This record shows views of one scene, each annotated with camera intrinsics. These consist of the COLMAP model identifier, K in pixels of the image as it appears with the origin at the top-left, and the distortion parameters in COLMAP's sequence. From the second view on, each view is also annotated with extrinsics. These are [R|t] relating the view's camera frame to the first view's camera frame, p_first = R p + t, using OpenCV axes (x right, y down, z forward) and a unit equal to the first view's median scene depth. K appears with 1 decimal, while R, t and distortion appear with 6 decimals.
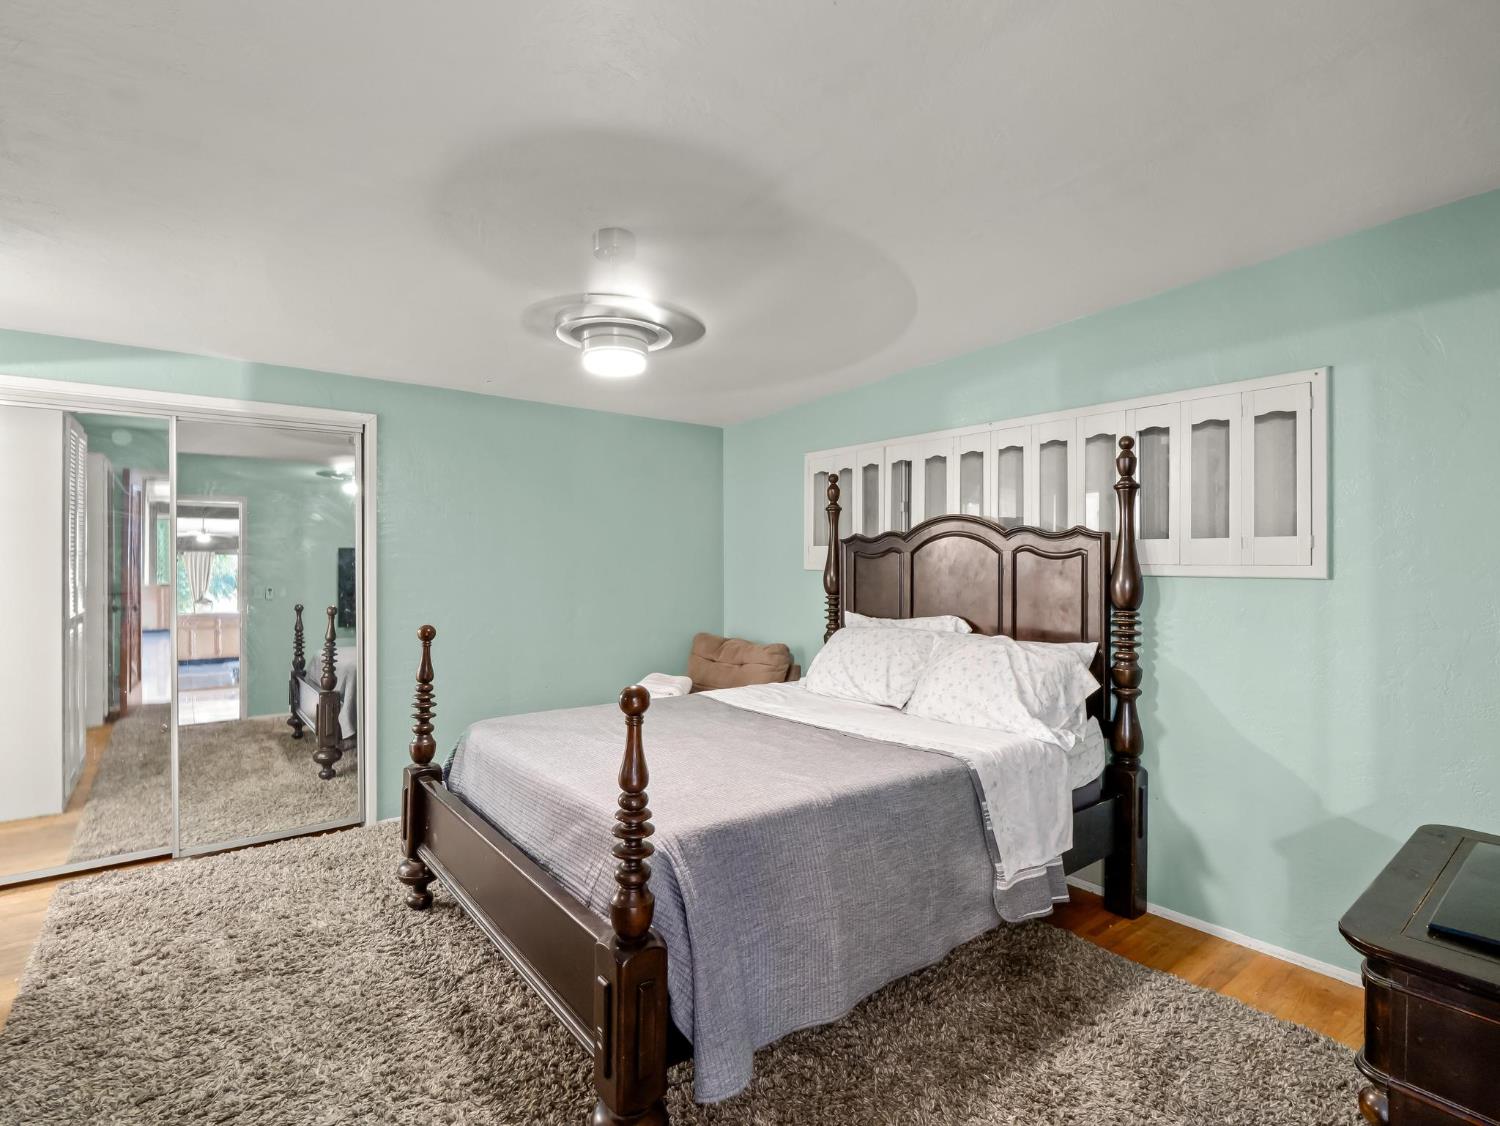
lens RADIAL K [[731.0, 0, 752.0], [0, 731.0, 566.3], [0, 0, 1]] dist [-0.008740, -0.005450]
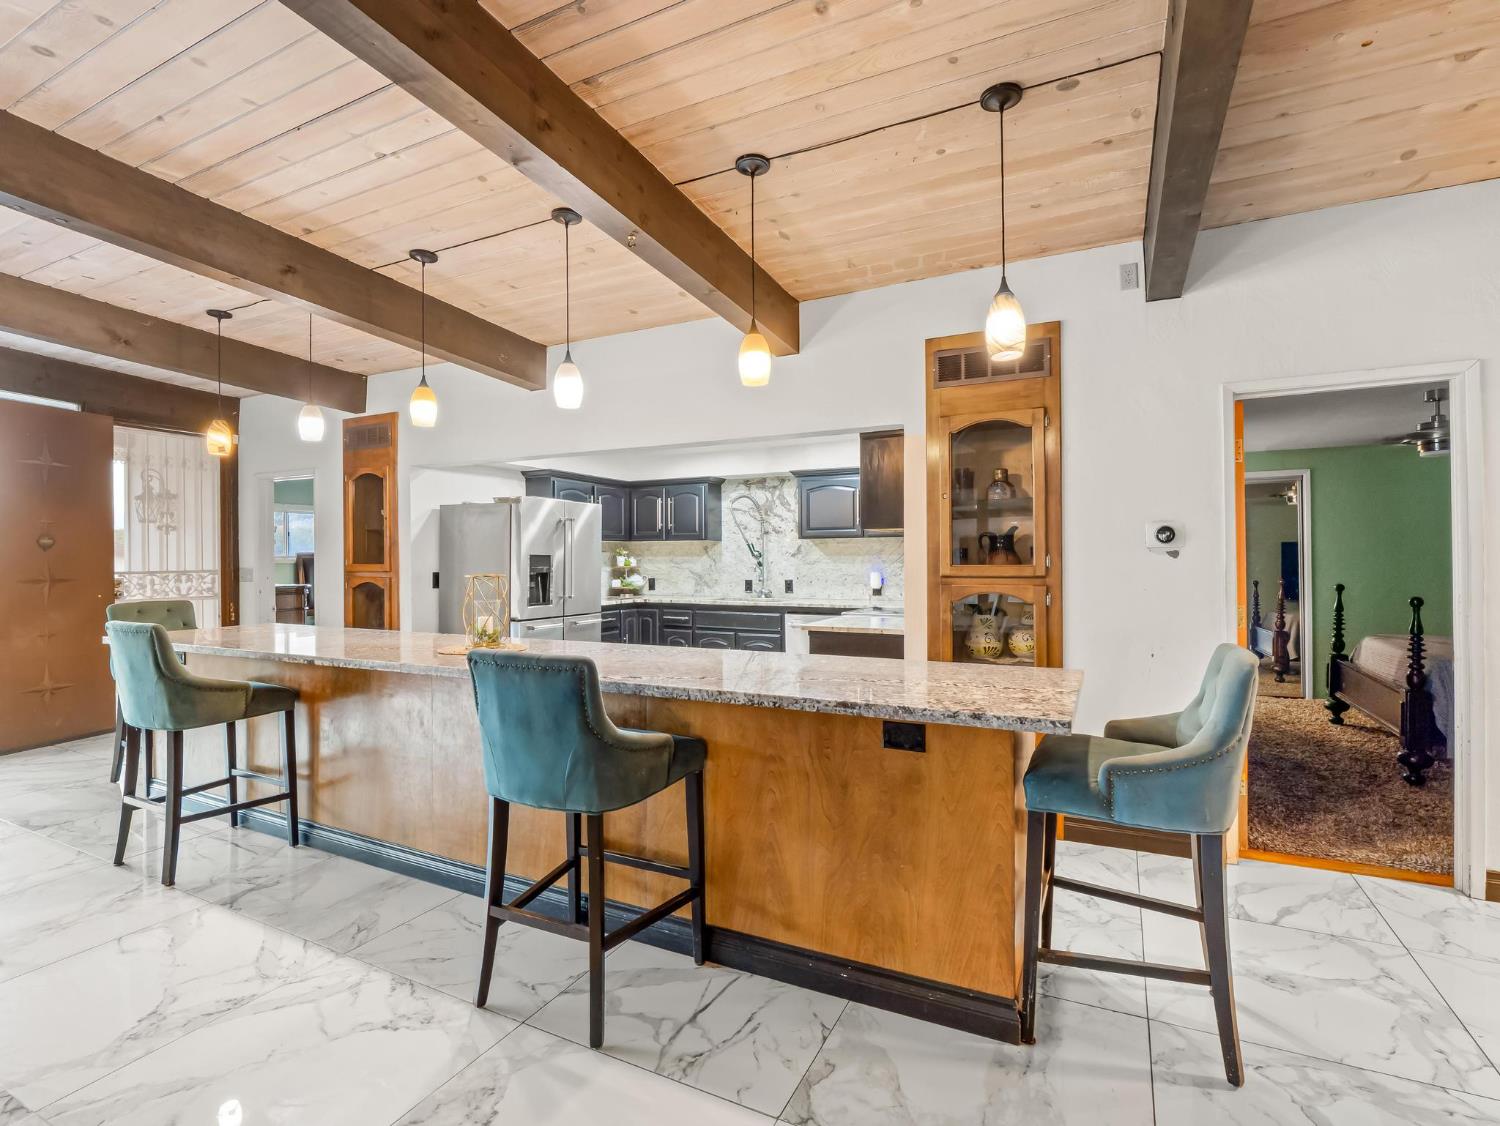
lens RADIAL K [[731.0, 0, 738.7], [0, 731.0, 564.6], [0, 0, 1]] dist [-0.008740, -0.005450]
pose [[0.410491, -0.001983, -0.911862, 0.679487], [0.012743, 0.999912, 0.003562, 0.002505], [0.911776, -0.013082, 0.410480, -1.297795]]
